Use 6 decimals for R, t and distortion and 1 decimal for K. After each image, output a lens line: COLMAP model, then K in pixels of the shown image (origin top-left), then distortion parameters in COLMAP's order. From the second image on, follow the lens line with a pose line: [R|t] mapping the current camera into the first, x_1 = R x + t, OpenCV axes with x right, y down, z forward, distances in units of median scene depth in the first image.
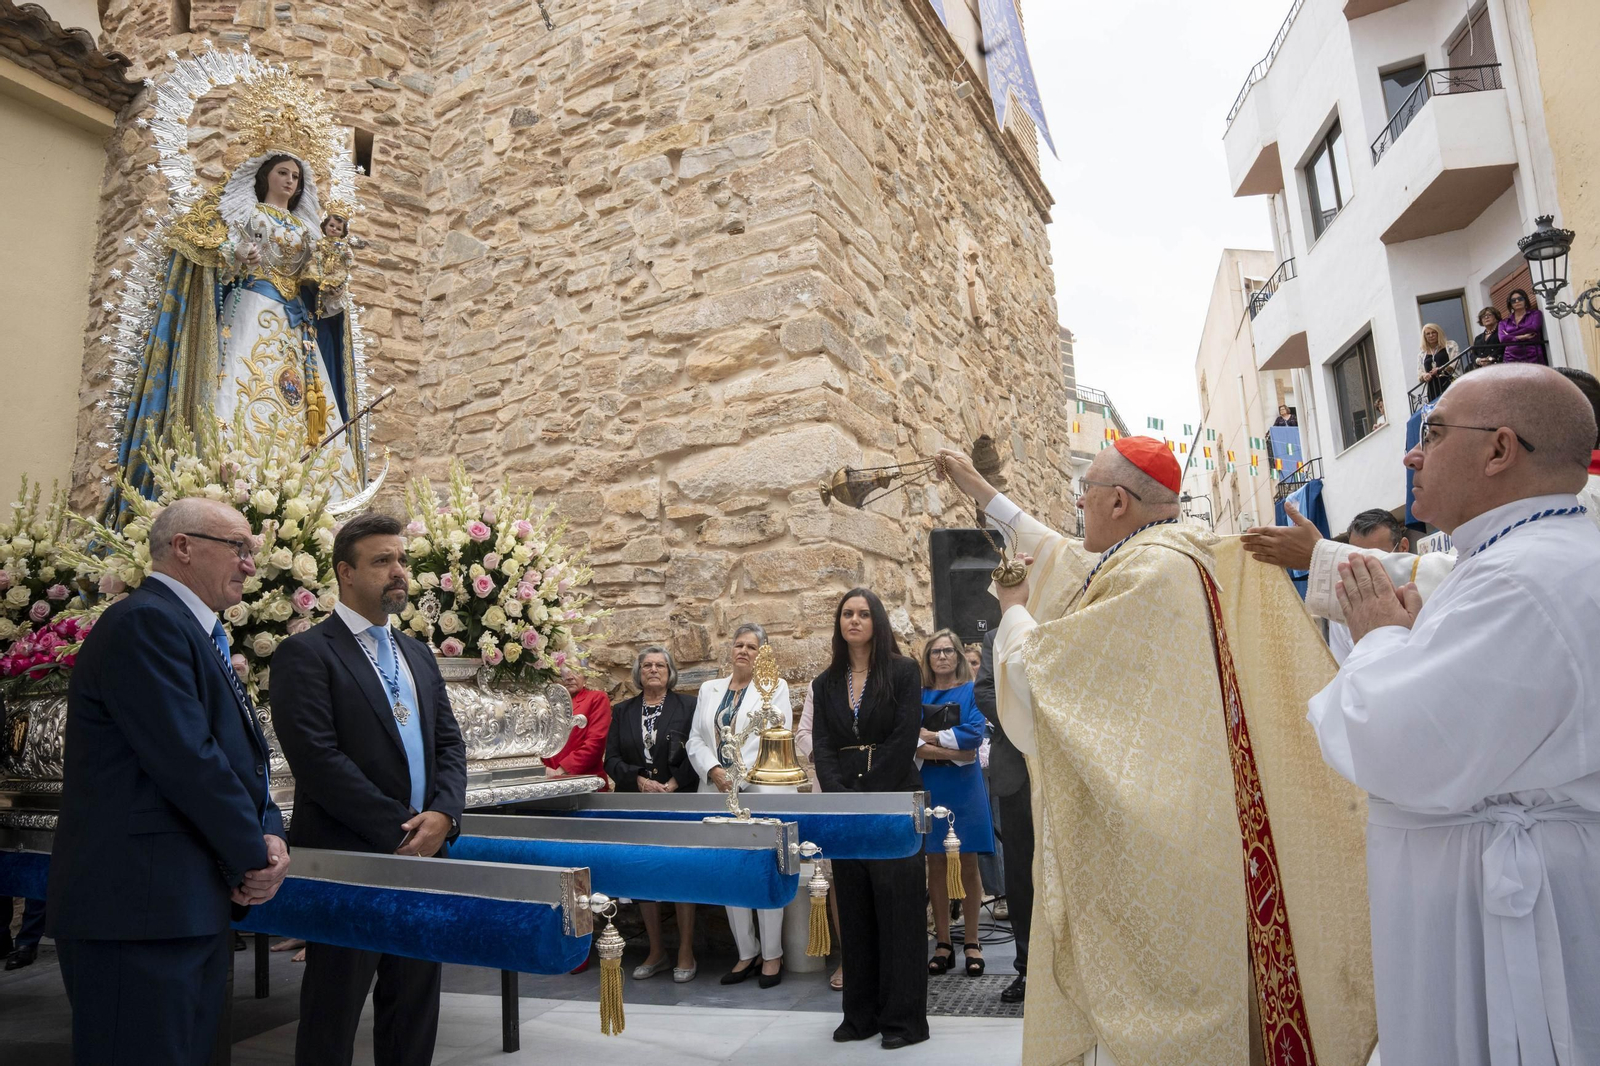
lens RADIAL K [[1090.4, 0, 800.0], [0, 1090.4, 533.0], [0, 0, 1]] dist [-0.145793, 0.097315]
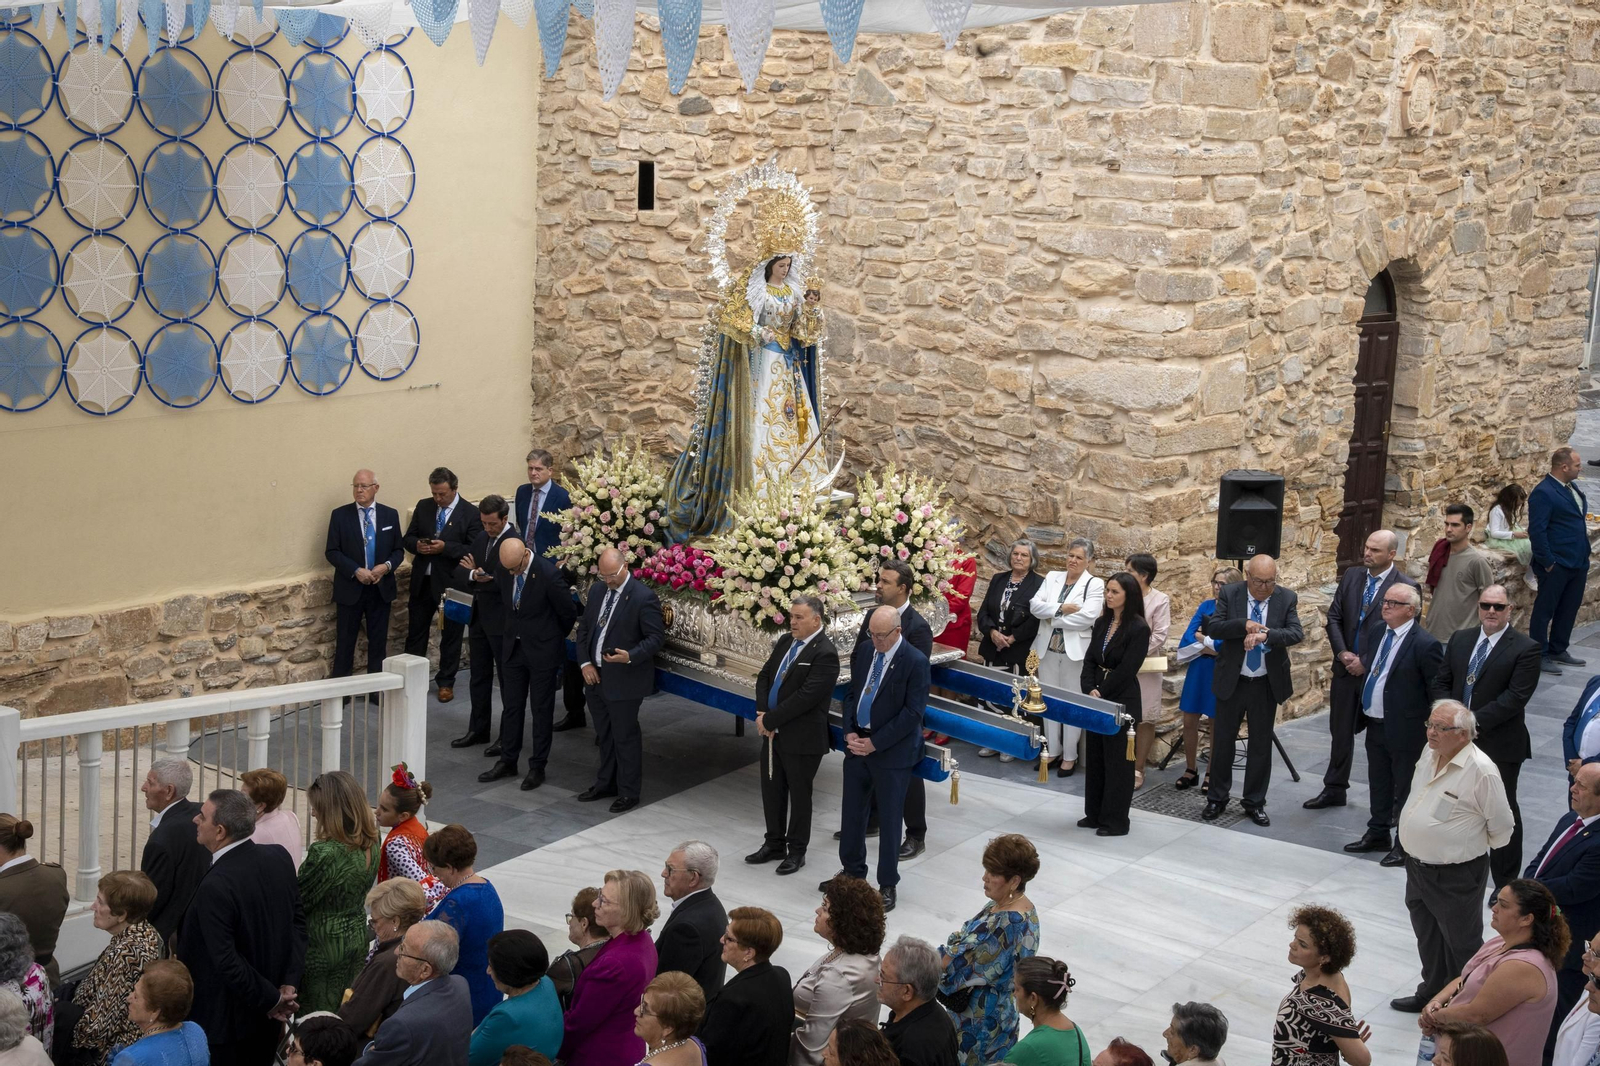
lens RADIAL K [[2427.0, 0, 838.1], [0, 2427.0, 508.3], [0, 0, 1]] dist [0.299226, -0.000086]
pose [[0.963990, 0.125246, -0.234601, 0.321131], [-0.037669, 0.937570, 0.345752, -0.841346], [0.263259, -0.324464, 0.908525, -1.590878]]
